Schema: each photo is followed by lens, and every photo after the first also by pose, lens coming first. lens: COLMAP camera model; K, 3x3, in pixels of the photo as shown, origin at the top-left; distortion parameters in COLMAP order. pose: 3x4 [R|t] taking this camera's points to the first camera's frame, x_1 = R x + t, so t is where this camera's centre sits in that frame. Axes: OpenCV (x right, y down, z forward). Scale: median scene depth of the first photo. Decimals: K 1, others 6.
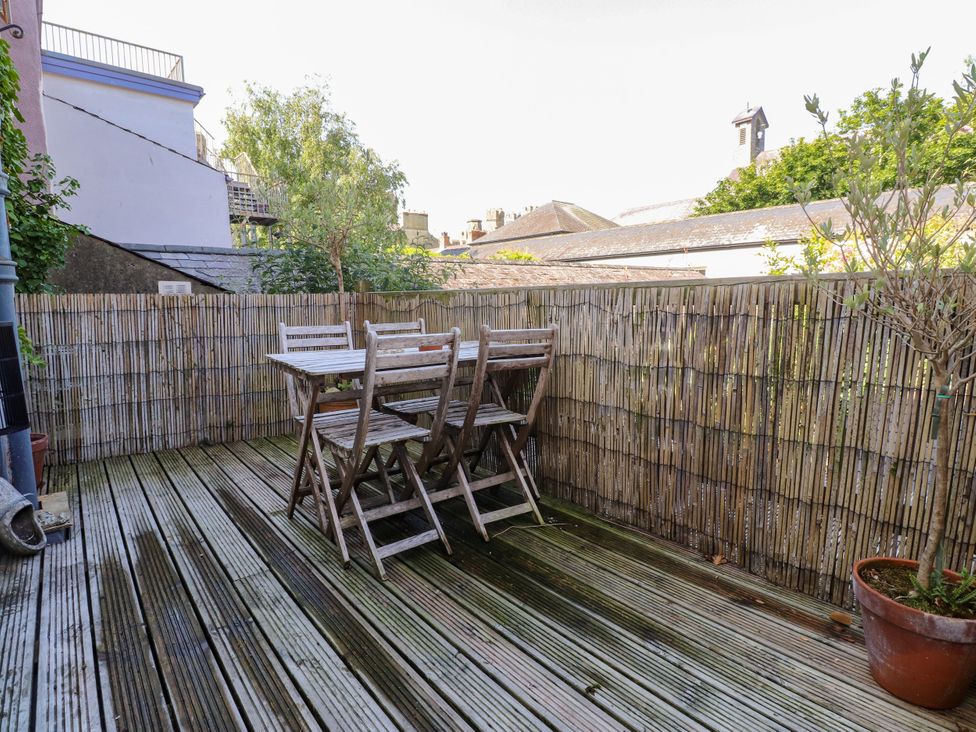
lens RADIAL K [[512.8, 0, 488.0], [0, 512.8, 366.0], [0, 0, 1]] dist [0.008918, -0.016433]
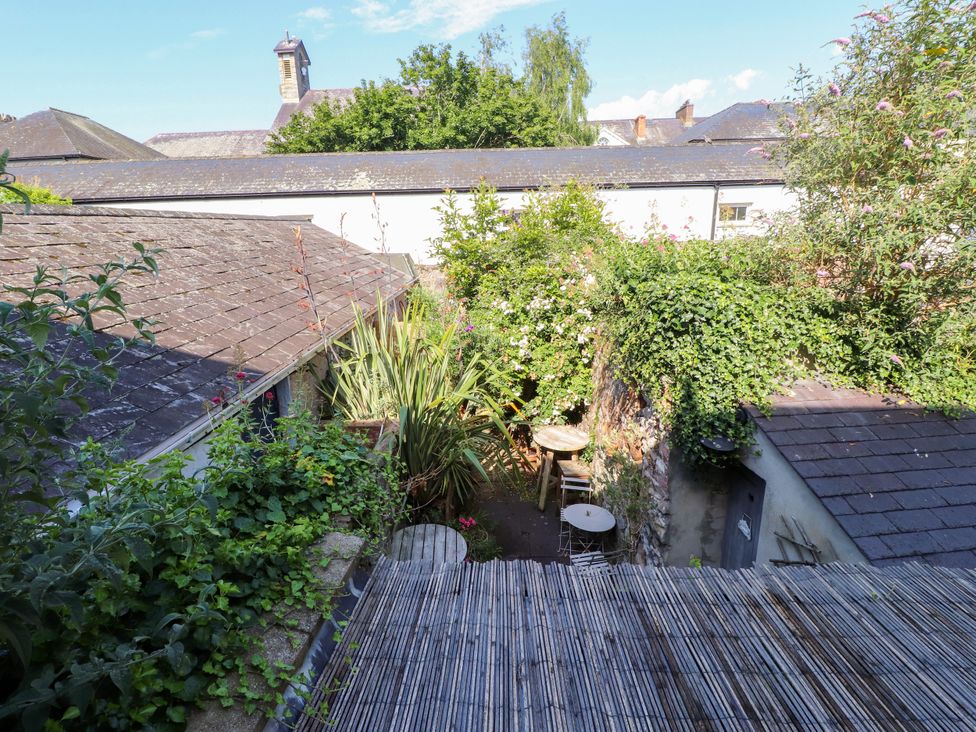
lens RADIAL K [[512.8, 0, 488.0], [0, 512.8, 366.0], [0, 0, 1]] dist [0.008918, -0.016433]
pose [[0.687224, -0.182138, 0.703242, -0.024826], [0.104966, 0.982796, 0.151968, -0.037548], [-0.718823, -0.030620, 0.694519, 0.147450]]
